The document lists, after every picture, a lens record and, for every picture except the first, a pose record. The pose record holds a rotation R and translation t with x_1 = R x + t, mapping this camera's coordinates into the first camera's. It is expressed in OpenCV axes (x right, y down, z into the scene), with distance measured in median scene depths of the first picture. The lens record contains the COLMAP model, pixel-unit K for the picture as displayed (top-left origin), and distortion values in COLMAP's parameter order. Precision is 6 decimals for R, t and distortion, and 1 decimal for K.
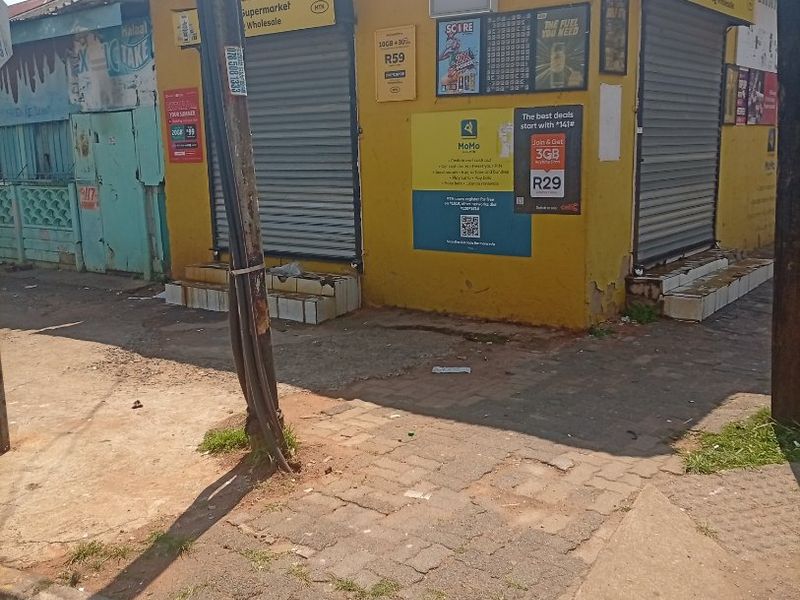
lens RADIAL K [[818.6, 0, 399.9], [0, 818.6, 299.1], [0, 0, 1]] dist [0.049665, 0.000000]
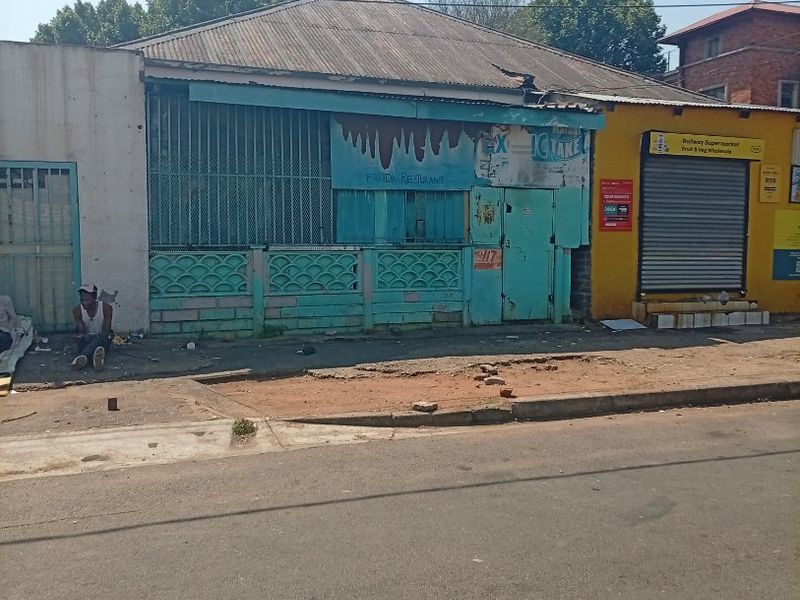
lens RADIAL K [[818.6, 0, 399.9], [0, 818.6, 300.4], [0, 0, 1]] dist [0.049665, 0.000000]
pose [[0.501482, -0.038079, 0.864330, -1.564867], [0.131299, 0.990809, -0.032528, -0.050536], [-0.855147, 0.129797, 0.501872, 0.599990]]
